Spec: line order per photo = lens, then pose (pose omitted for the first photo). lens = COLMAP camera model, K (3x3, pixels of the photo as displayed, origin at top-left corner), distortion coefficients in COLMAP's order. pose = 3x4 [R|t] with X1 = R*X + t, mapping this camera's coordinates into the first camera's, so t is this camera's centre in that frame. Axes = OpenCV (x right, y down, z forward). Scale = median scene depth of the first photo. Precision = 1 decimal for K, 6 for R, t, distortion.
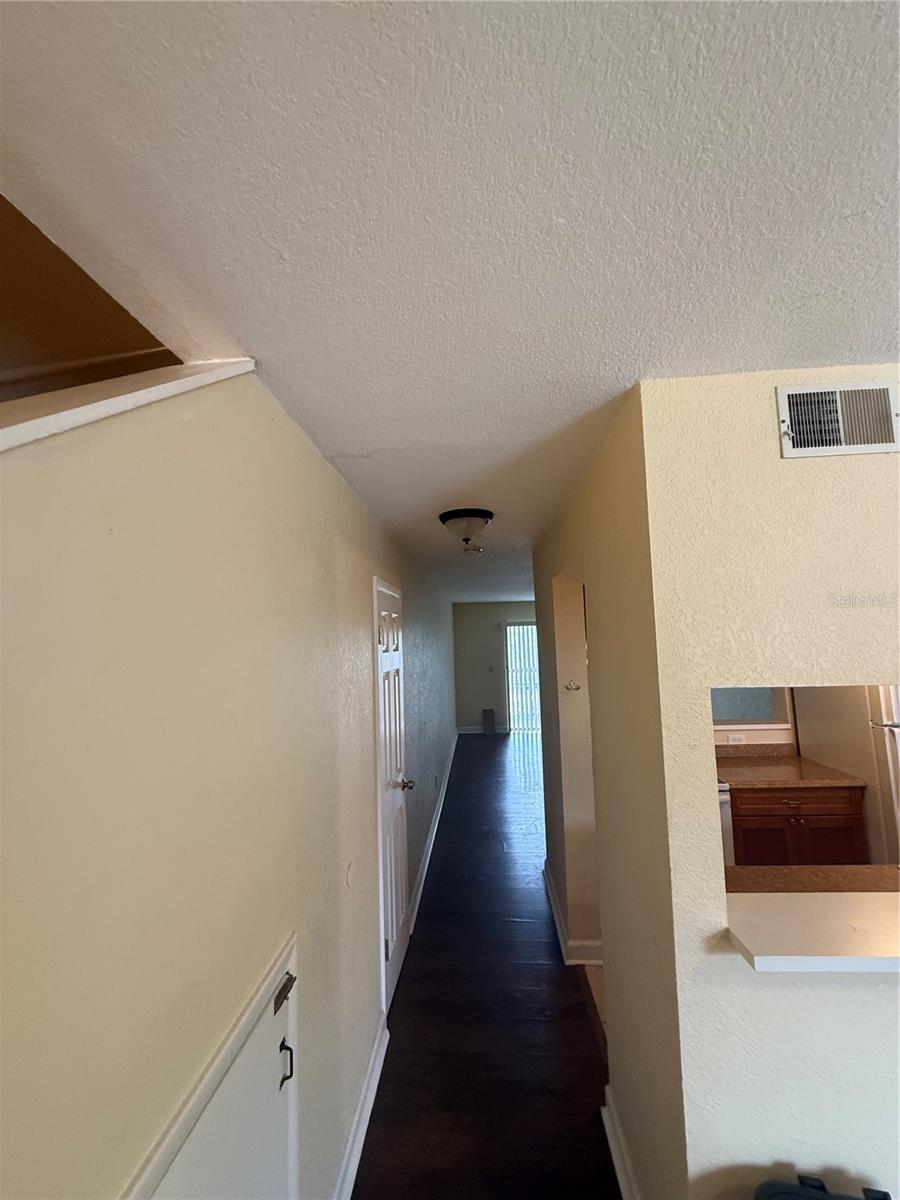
lens RADIAL K [[476.9, 0, 450.0], [0, 476.9, 600.0], [0, 0, 1]] dist [0.007888, -0.000049]
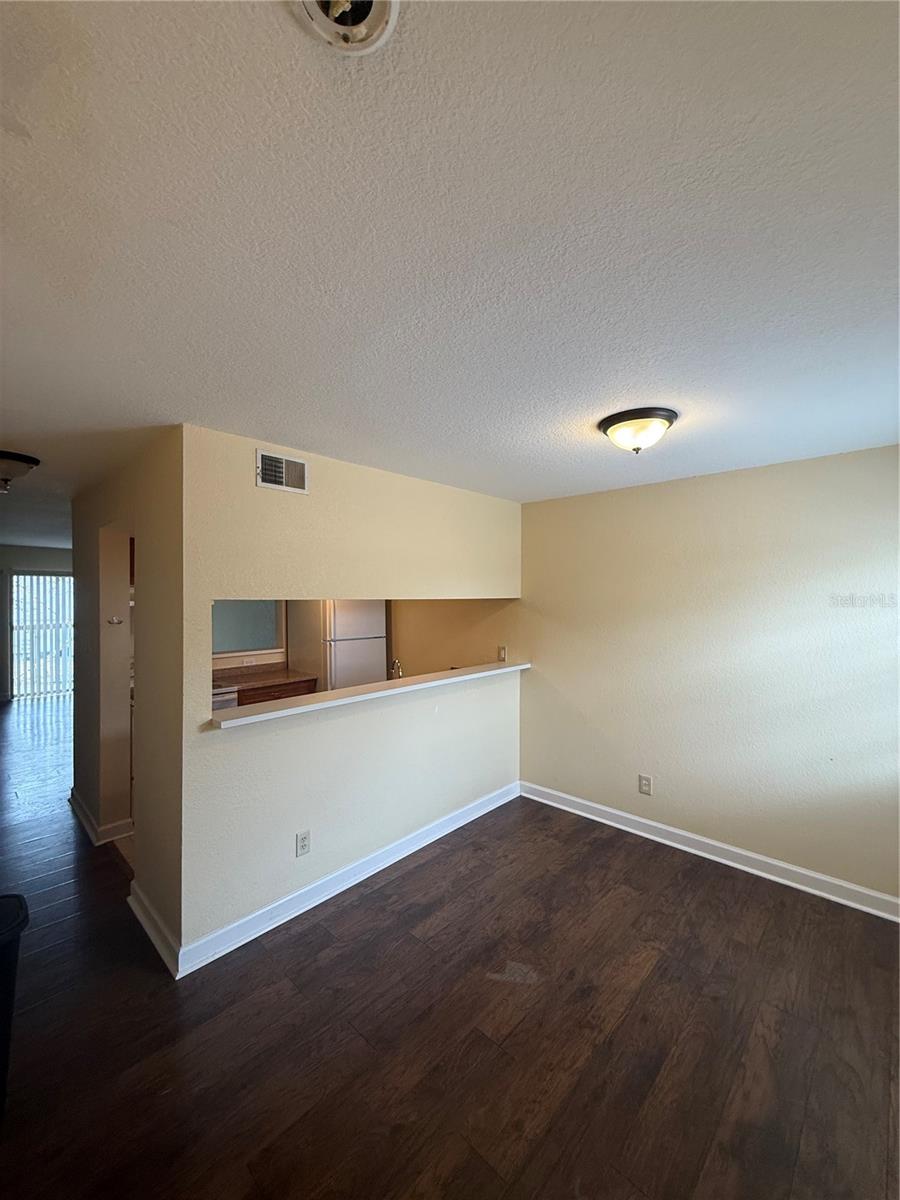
lens RADIAL K [[476.9, 0, 450.0], [0, 476.9, 600.0], [0, 0, 1]] dist [0.007888, -0.000049]
pose [[0.632764, 0.020302, 0.774078, -0.144378], [-0.078662, 0.996170, 0.038175, 0.015584], [-0.770339, -0.085046, 0.631938, -0.409475]]
